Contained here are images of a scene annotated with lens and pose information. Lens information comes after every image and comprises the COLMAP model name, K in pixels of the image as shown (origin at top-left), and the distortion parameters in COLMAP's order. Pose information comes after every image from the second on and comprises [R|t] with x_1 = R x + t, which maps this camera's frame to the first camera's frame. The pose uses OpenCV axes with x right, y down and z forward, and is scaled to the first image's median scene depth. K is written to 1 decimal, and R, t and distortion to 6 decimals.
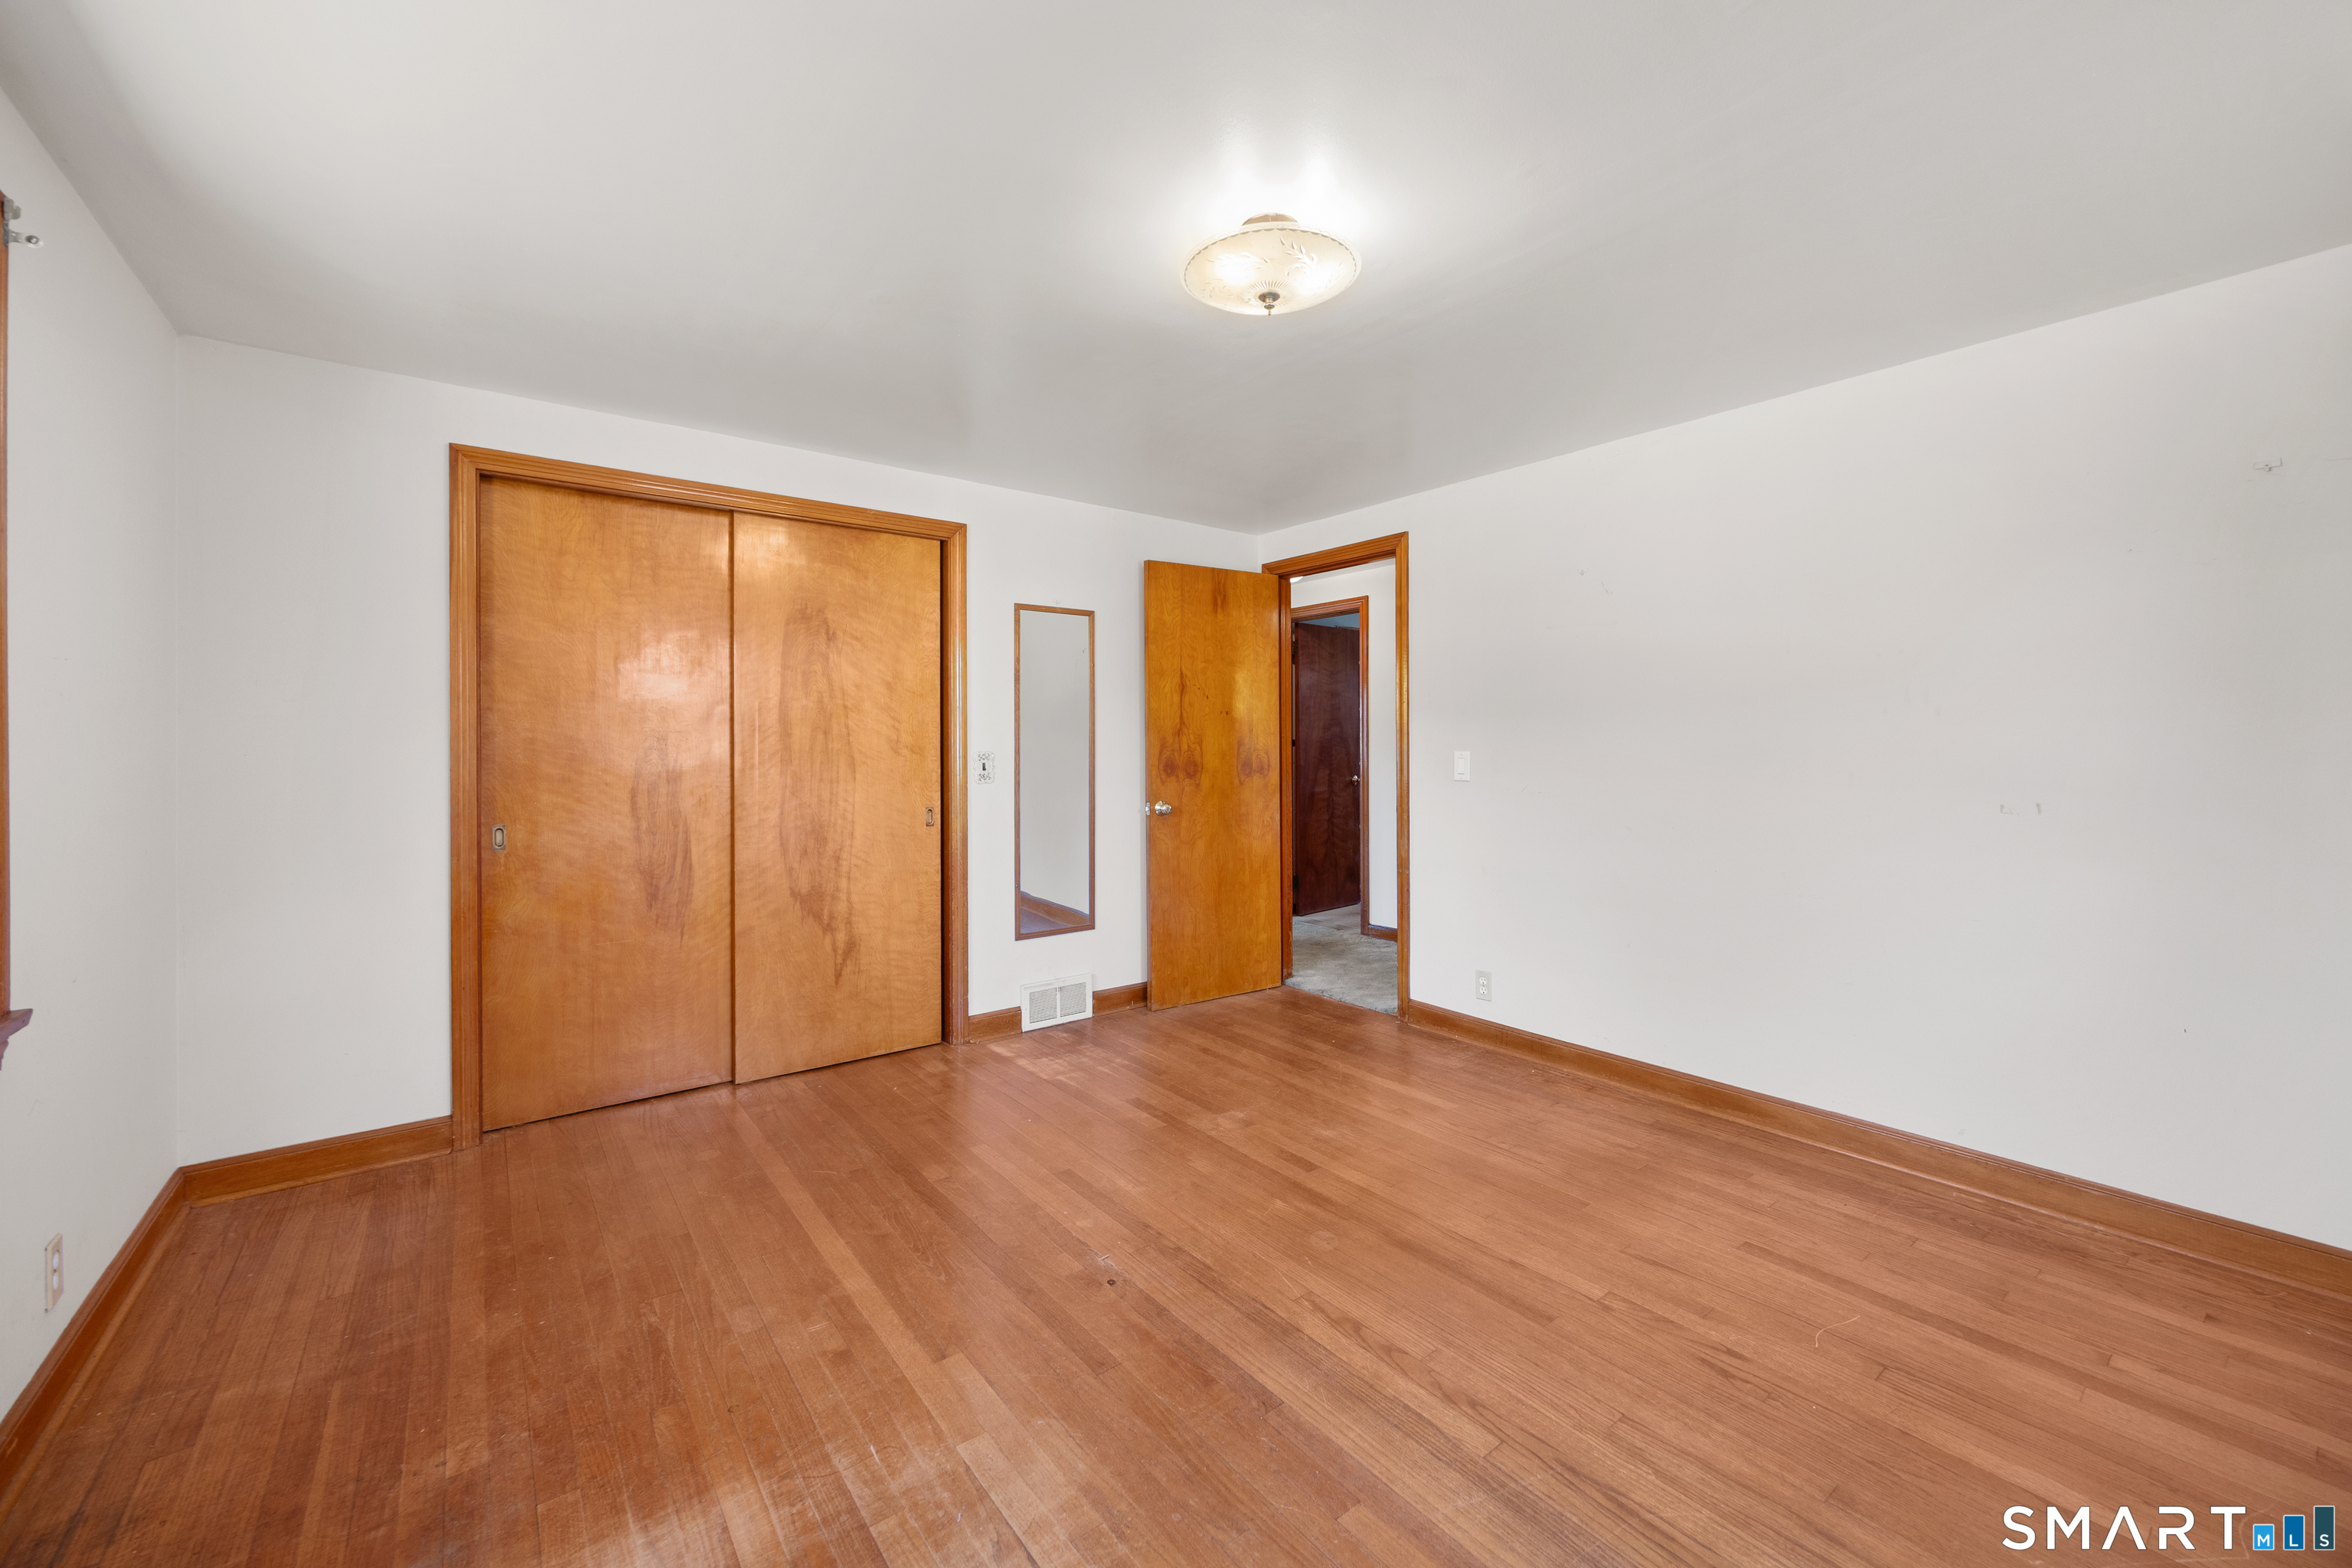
lens RADIAL K [[914.6, 0, 1177.5], [0, 914.6, 725.9], [0, 0, 1]] dist [0.000487, 0.000102]
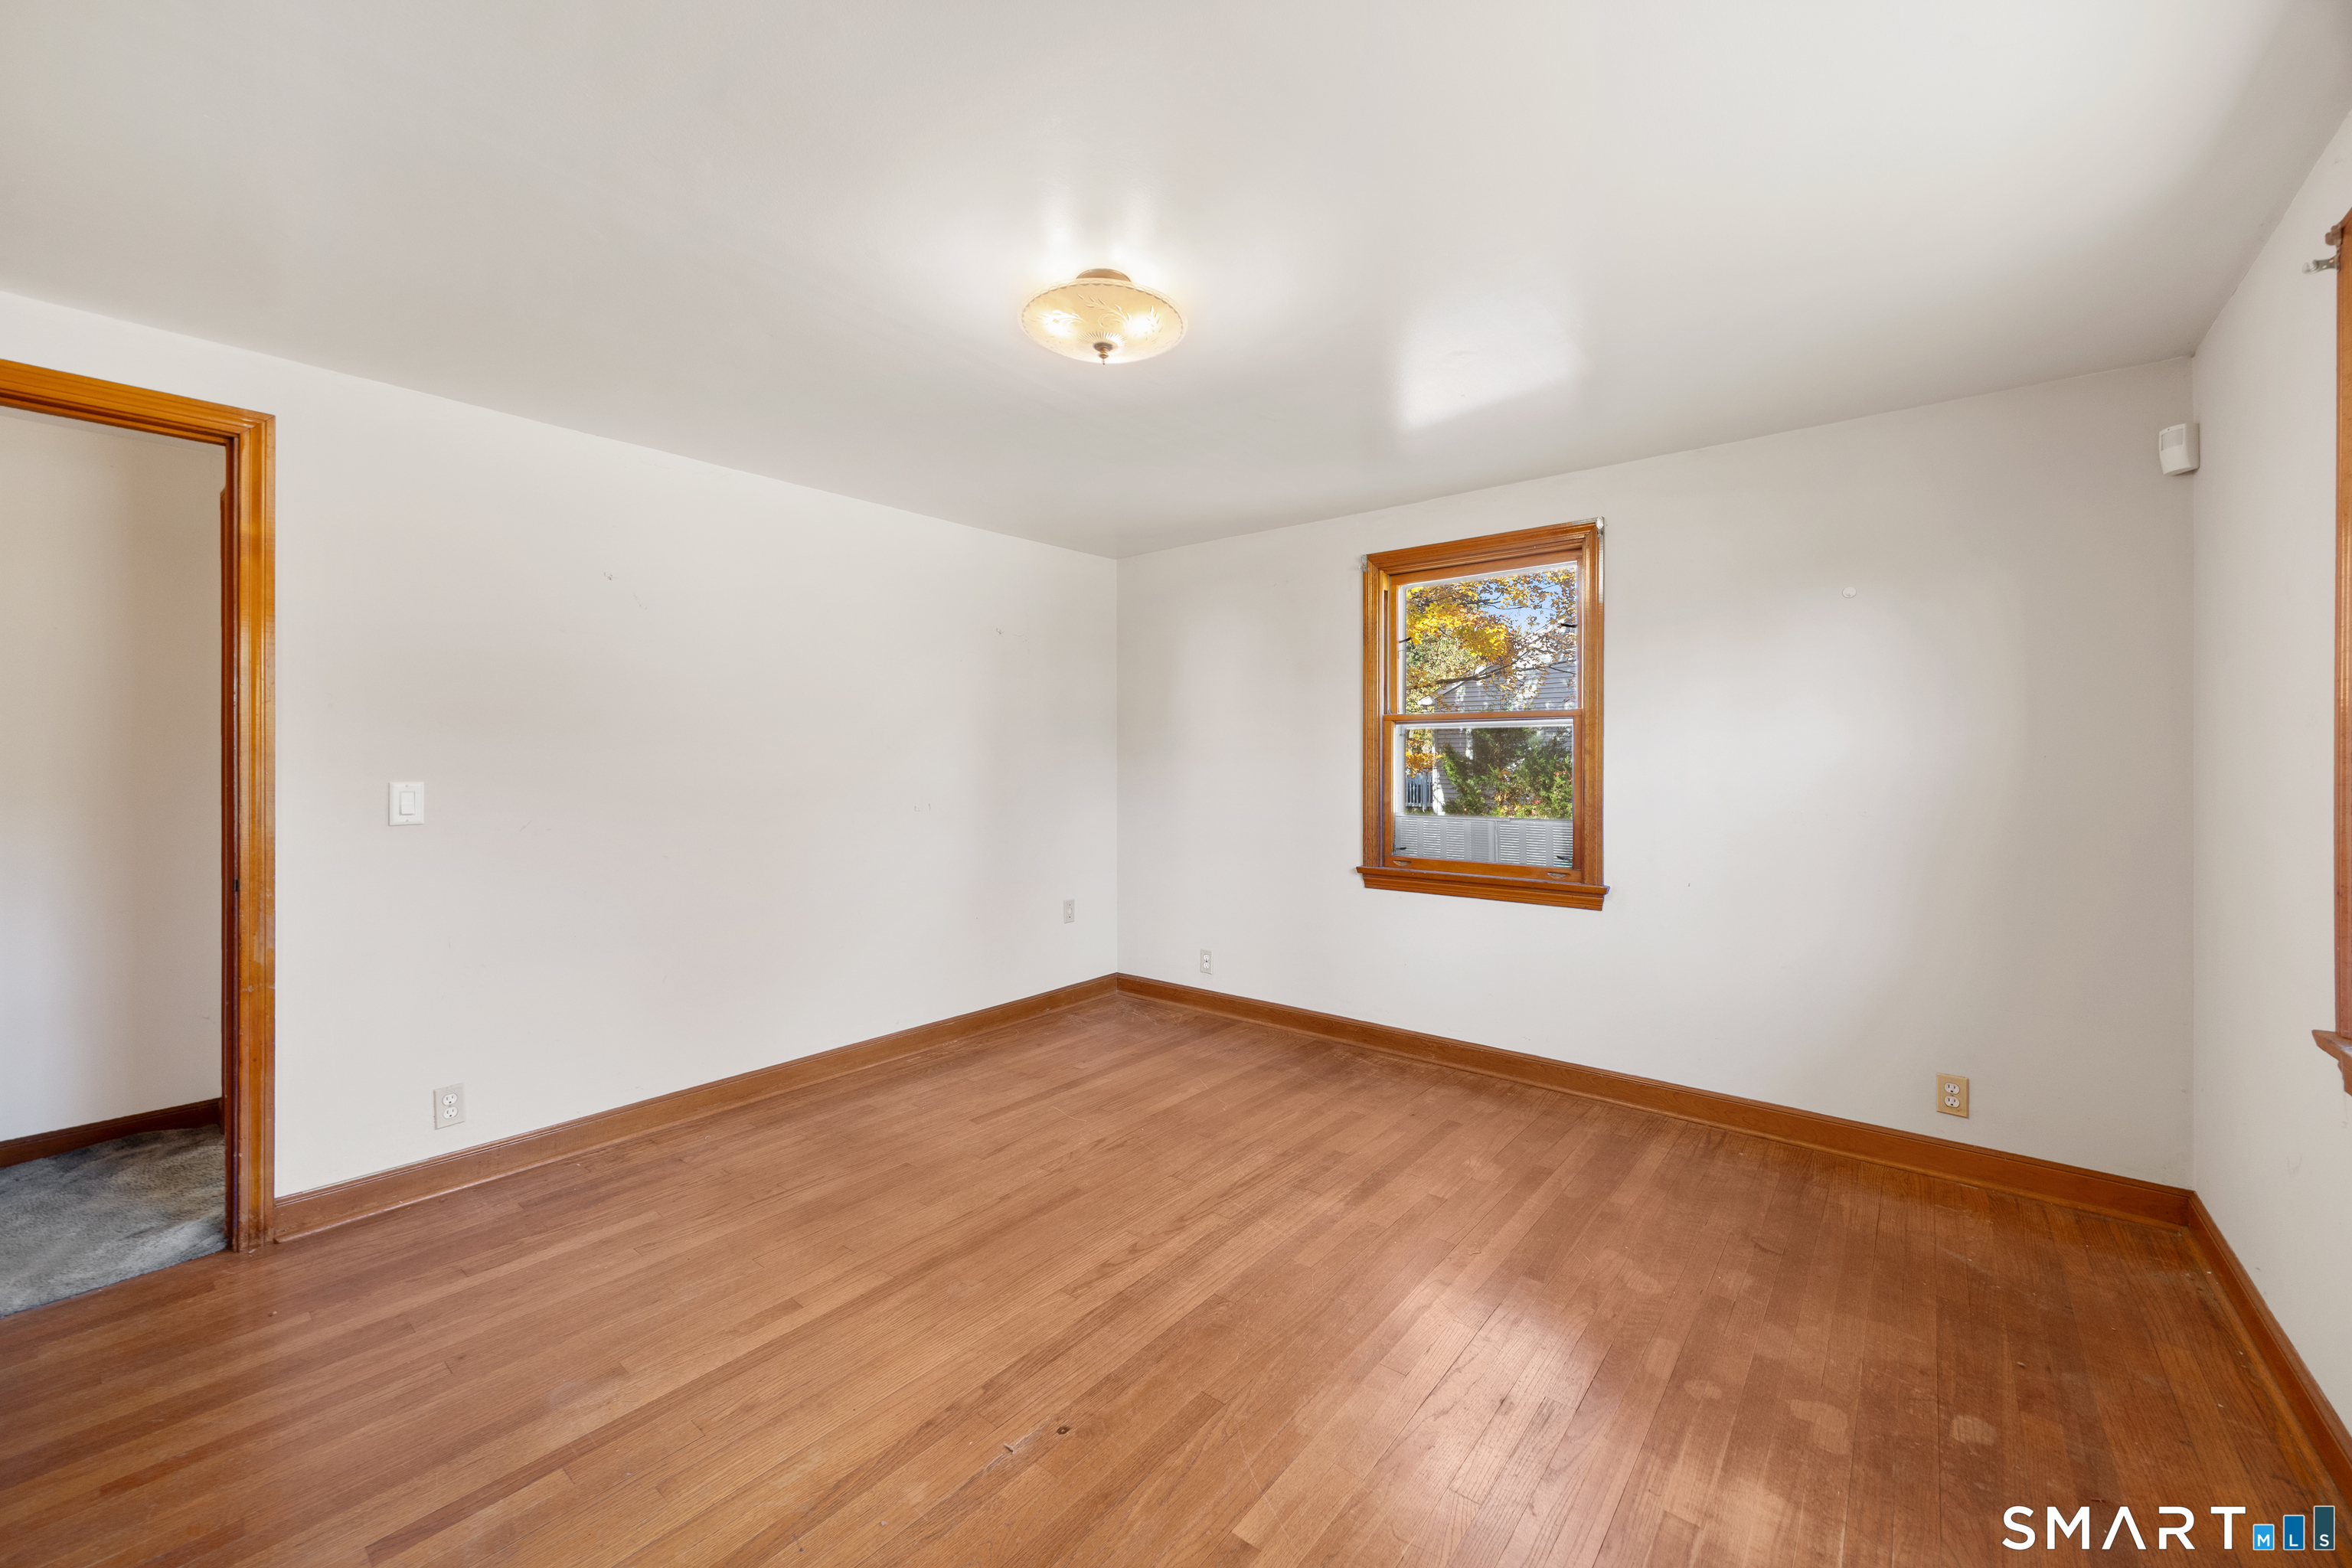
lens RADIAL K [[914.6, 0, 1177.5], [0, 914.6, 725.9], [0, 0, 1]] dist [0.000487, 0.000102]
pose [[-0.217267, 0.041019, 0.975250, -0.868131], [-0.007814, 0.999012, -0.043760, 0.021002], [-0.976081, -0.017128, -0.216732, 1.040070]]
